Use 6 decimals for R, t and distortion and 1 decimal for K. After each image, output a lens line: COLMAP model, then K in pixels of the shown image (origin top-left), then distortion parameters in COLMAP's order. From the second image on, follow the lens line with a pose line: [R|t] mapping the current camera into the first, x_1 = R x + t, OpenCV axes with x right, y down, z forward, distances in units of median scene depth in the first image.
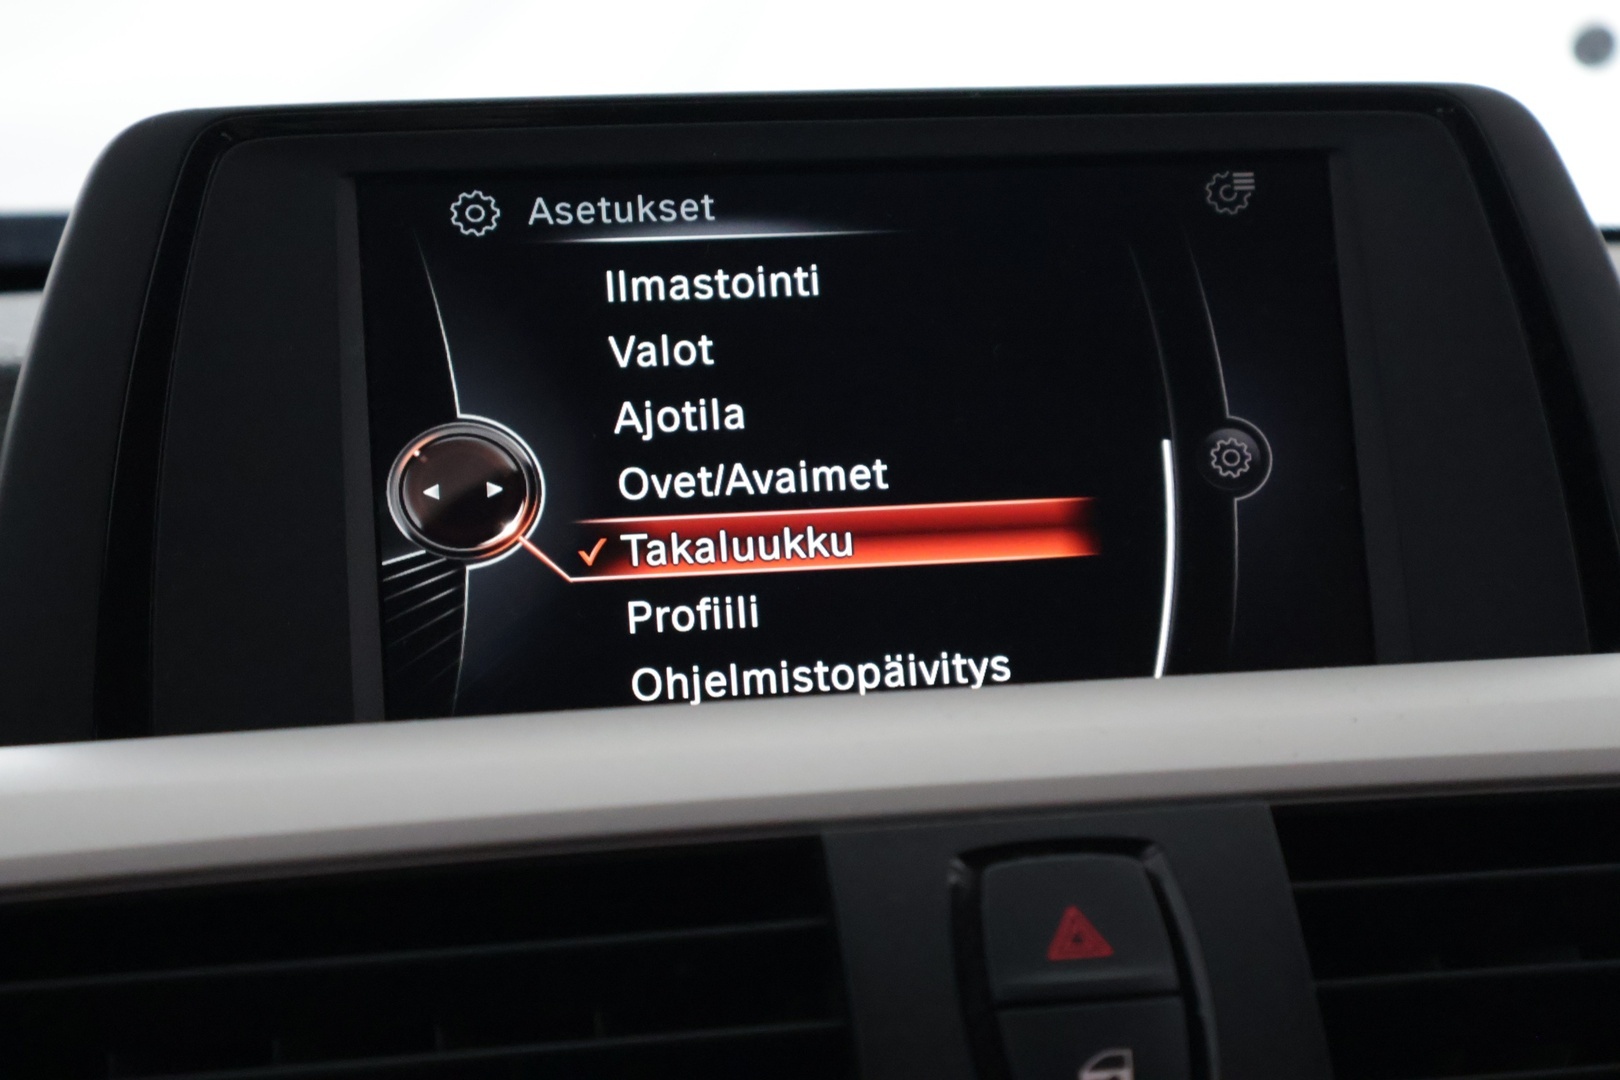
lens RADIAL K [[3225.9, 0, 807.3], [0, 3225.9, 576.6], [0, 0, 1]] dist [0.005285, 0.000000]
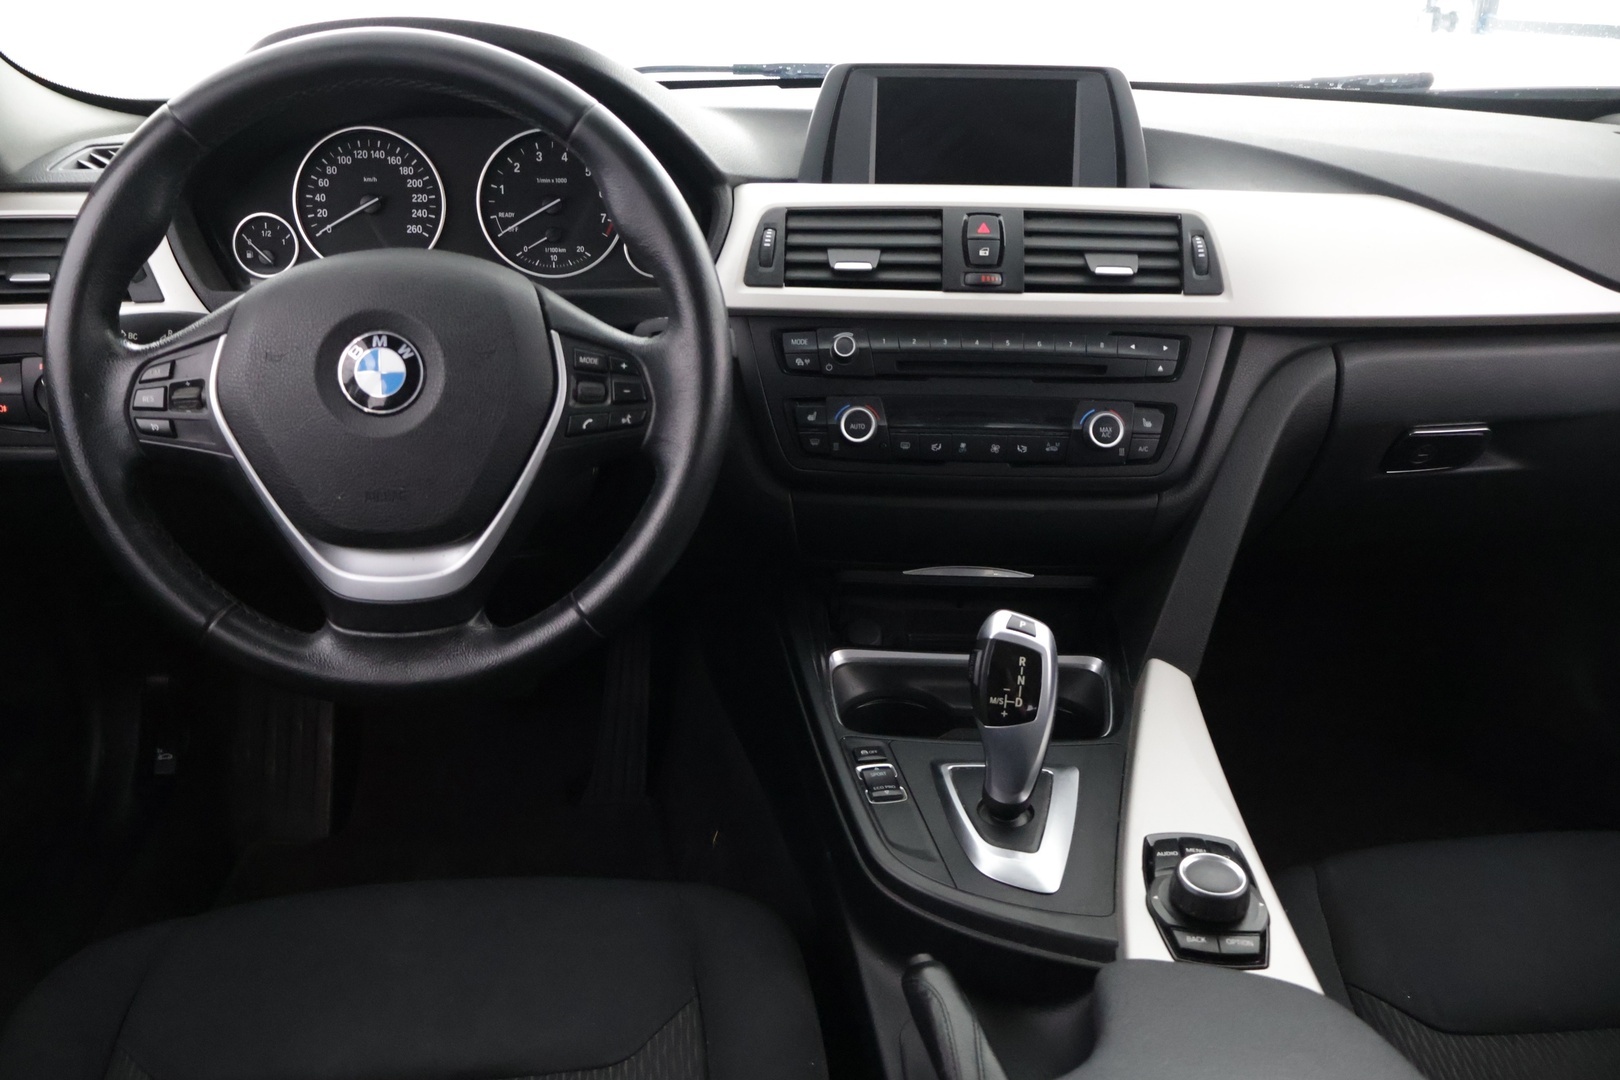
lens RADIAL K [[1327.7, 0, 804.2], [0, 1327.7, 550.6], [0, 0, 1]] dist [-0.022803, 0.025103]
pose [[0.971325, 0.118548, -0.206090, 0.325120], [-0.054543, 0.954812, 0.292164, -0.016667], [0.231413, -0.272546, 0.933899, -1.460586]]
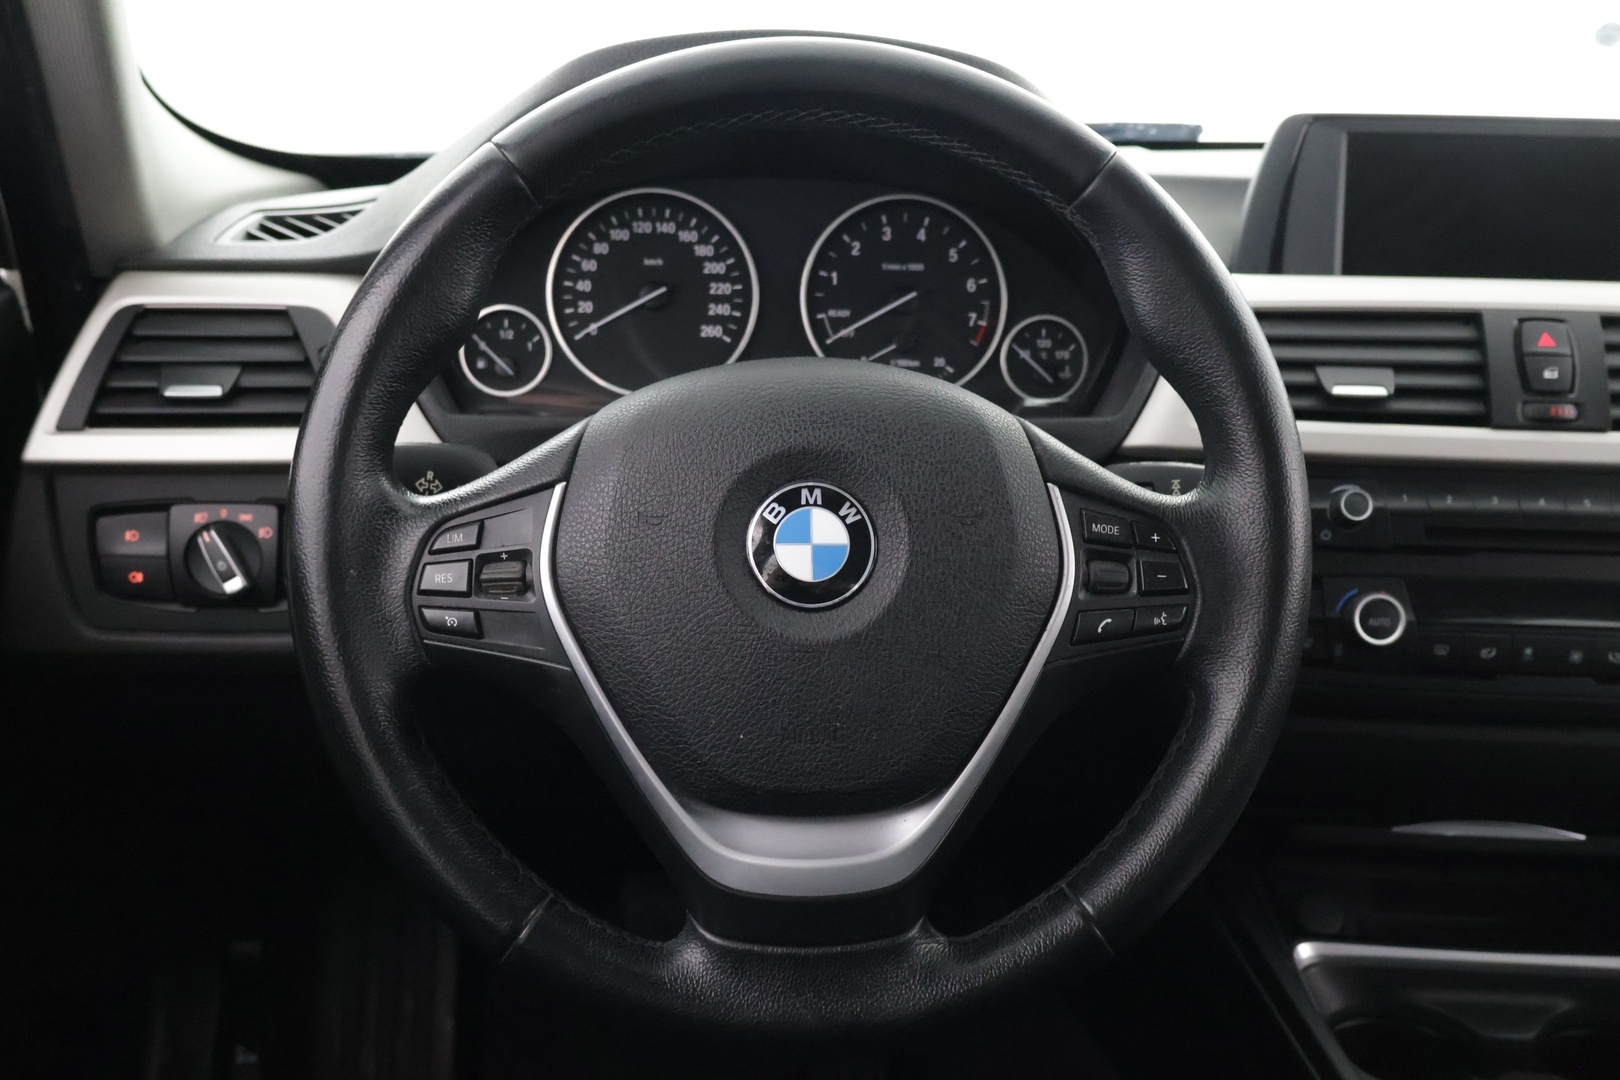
lens RADIAL K [[1605.2, 0, 809.1], [0, 1605.2, 544.5], [0, 0, 1]] dist [0.006146, 0.000000]
pose [[0.966713, 0.108612, -0.231666, -0.313980], [-0.065637, 0.980403, 0.185747, 0.045848], [0.247300, -0.164358, 0.954897, -1.203706]]
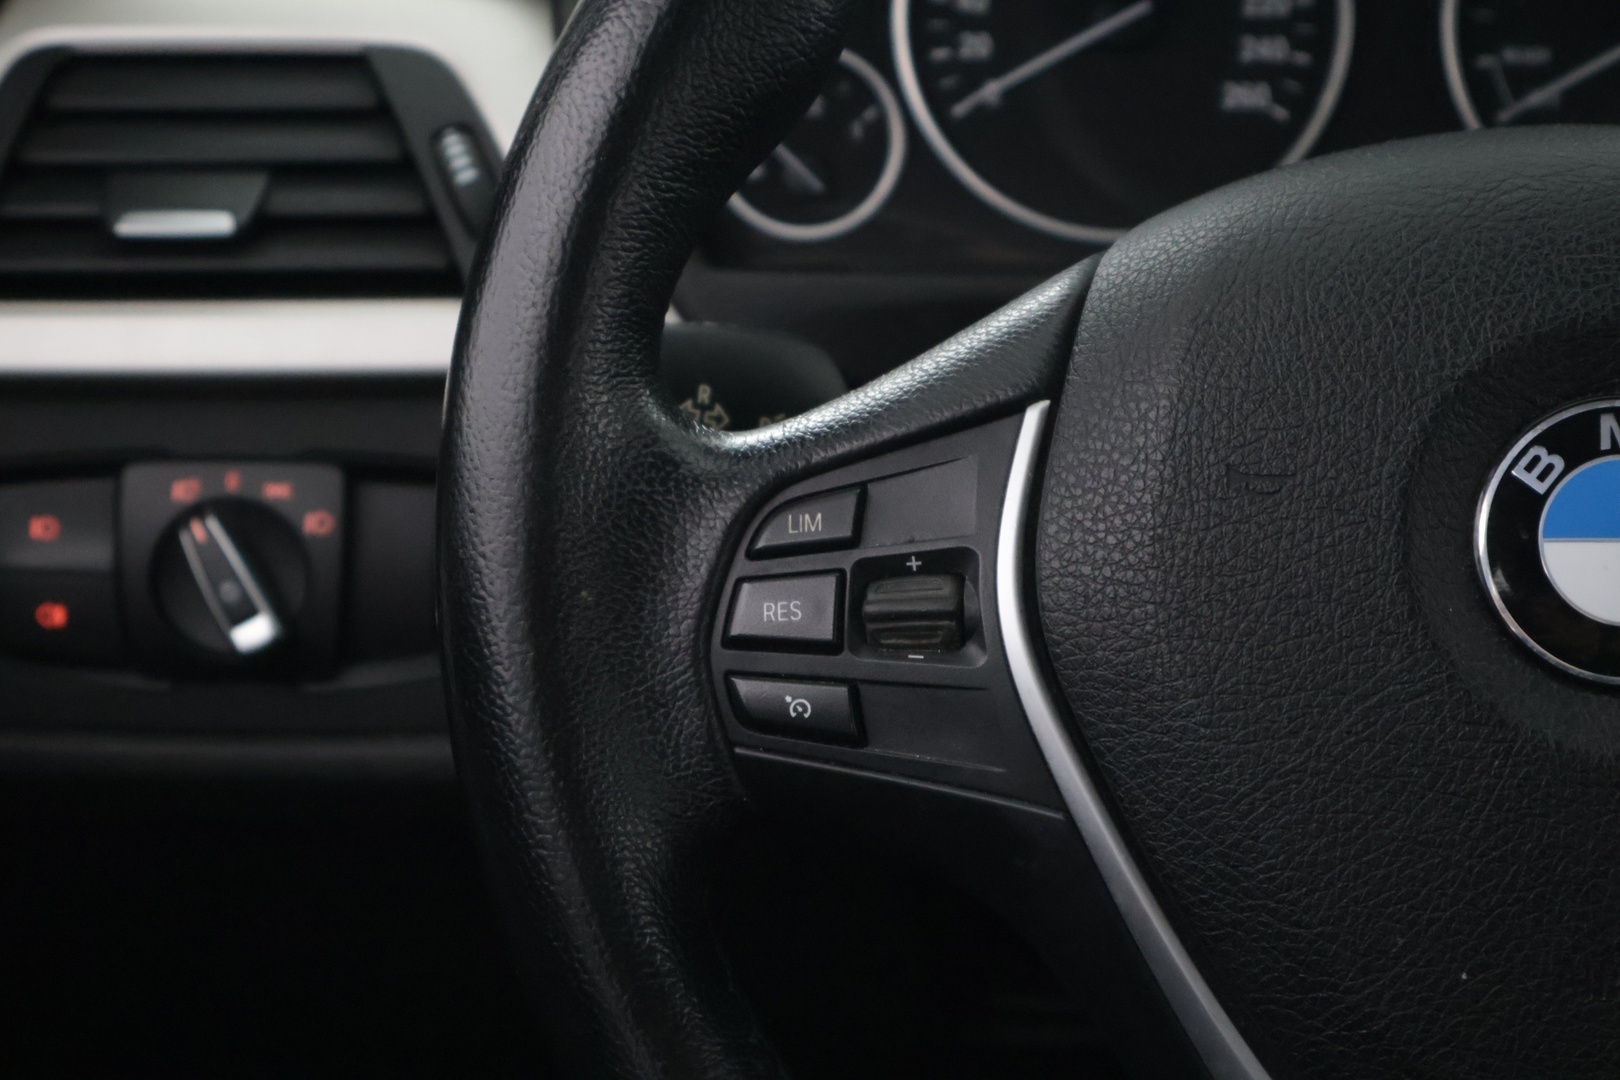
lens RADIAL K [[3225.9, 0, 809.5], [0, 3225.9, 541.3], [0, 0, 1]] dist [0.005285, 0.000000]
pose [[0.934977, 0.111140, -0.336846, -0.518052], [-0.053524, 0.982977, 0.175760, 0.107466], [0.350646, -0.146302, 0.925010, -1.114961]]
